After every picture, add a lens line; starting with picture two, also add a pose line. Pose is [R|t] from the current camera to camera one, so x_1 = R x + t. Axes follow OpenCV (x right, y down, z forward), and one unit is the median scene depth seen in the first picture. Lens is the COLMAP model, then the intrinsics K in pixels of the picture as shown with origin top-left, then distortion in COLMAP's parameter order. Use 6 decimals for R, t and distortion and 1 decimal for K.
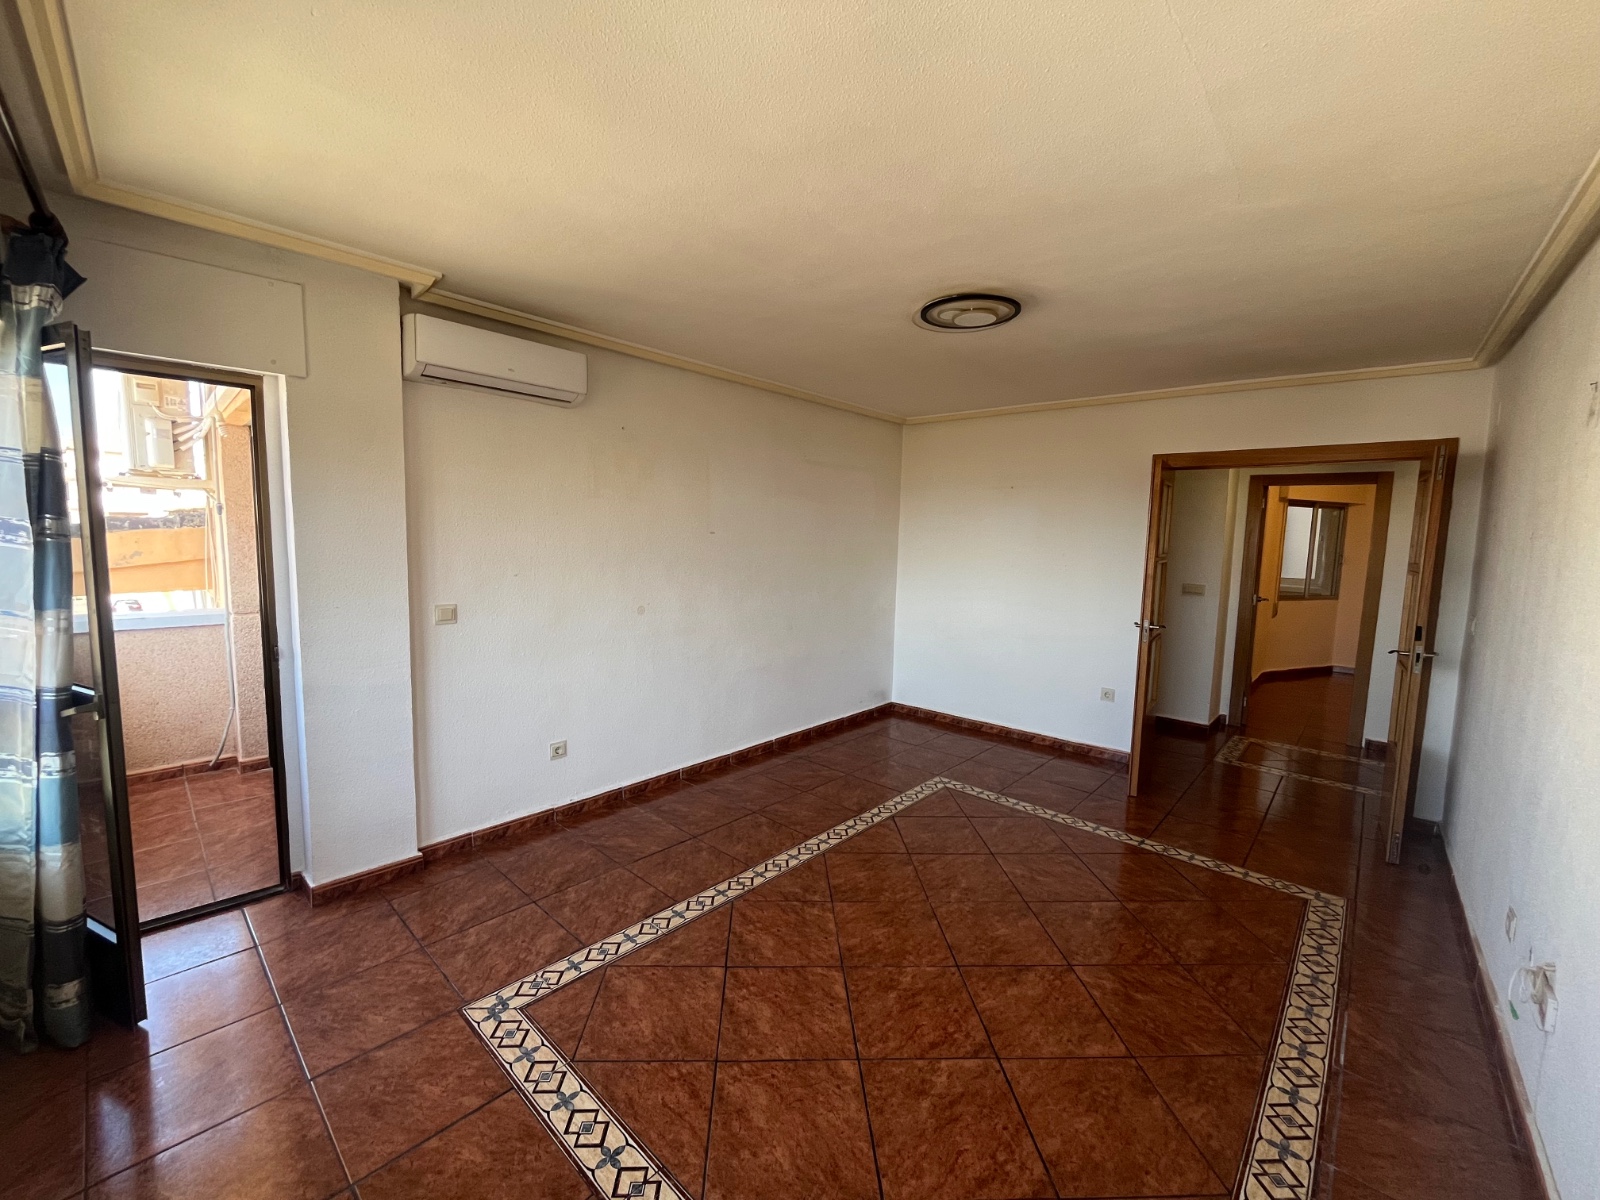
lens RADIAL K [[654.7, 0, 794.1], [0, 654.7, 600.8], [0, 0, 1]] dist [-0.001863, 0.001400]
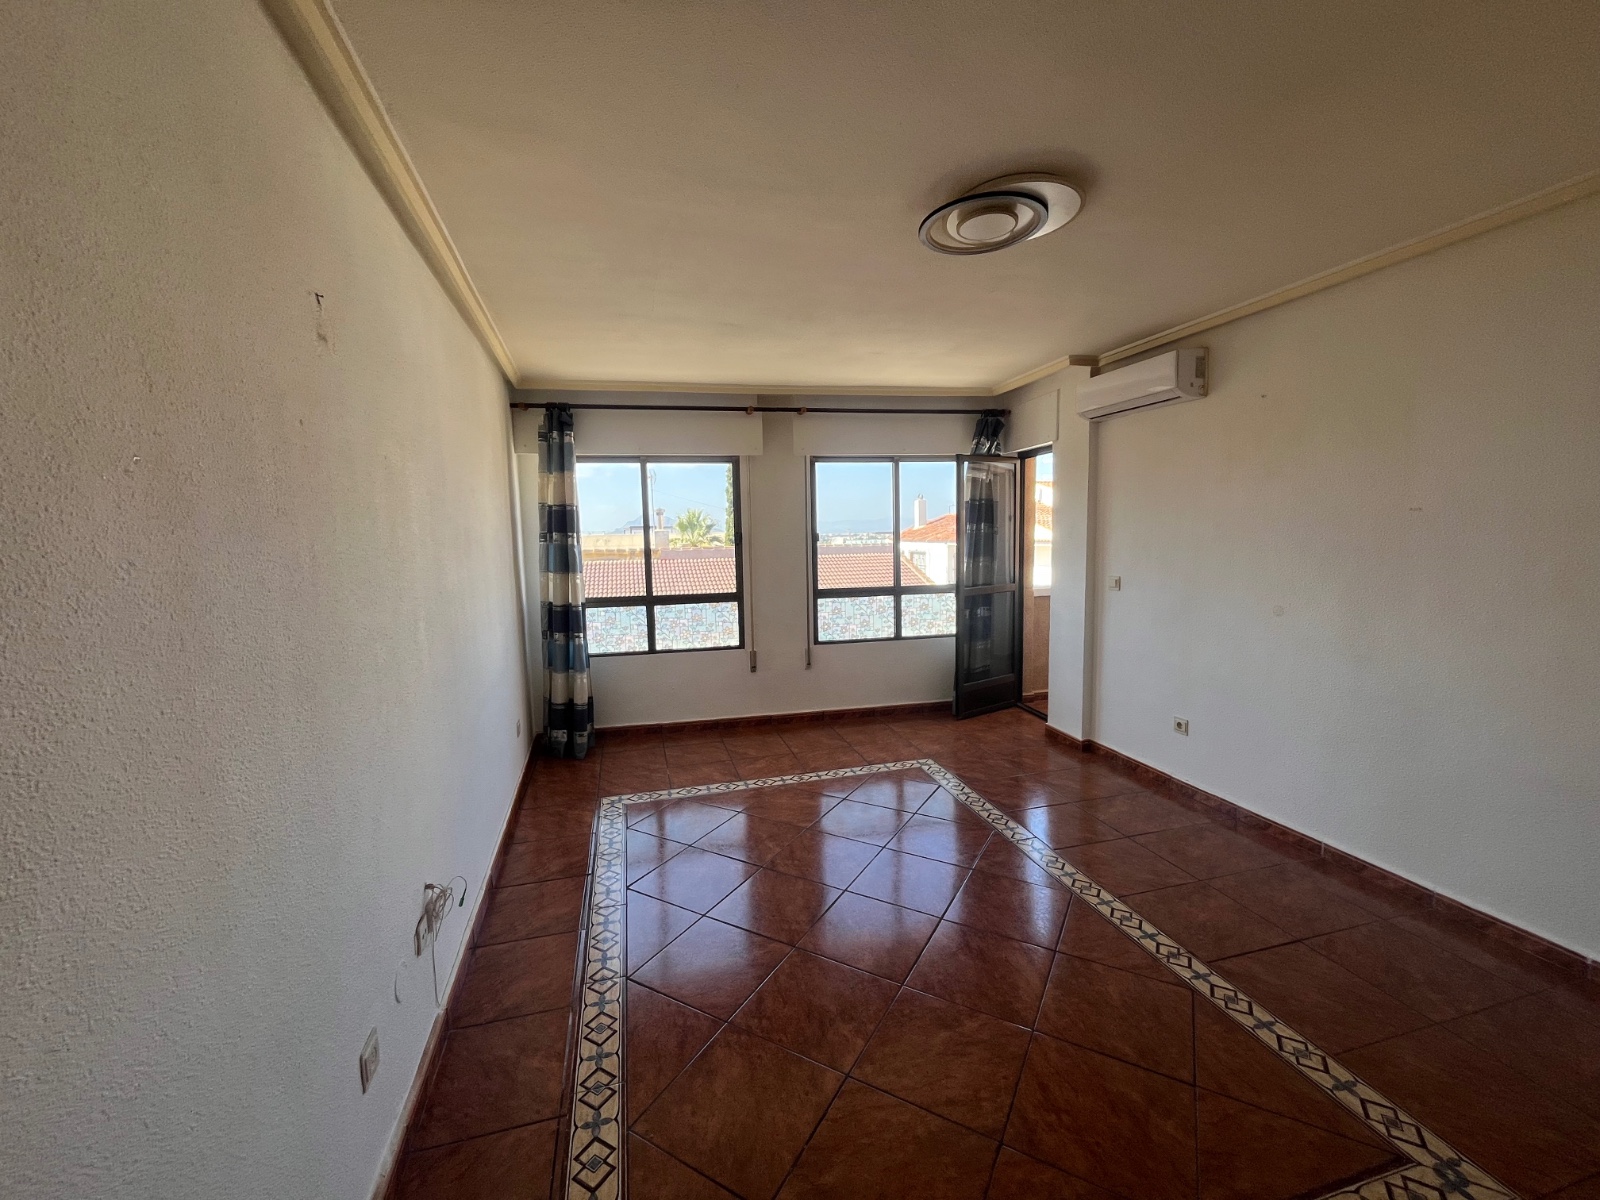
lens RADIAL K [[654.7, 0, 799.6], [0, 654.7, 597.5], [0, 0, 1]] dist [-0.001863, 0.001400]
pose [[-0.542132, 0.071378, -0.837257, 0.867471], [-0.076821, 0.988003, 0.133971, -0.072328], [0.836775, 0.136949, -0.530144, 1.045571]]
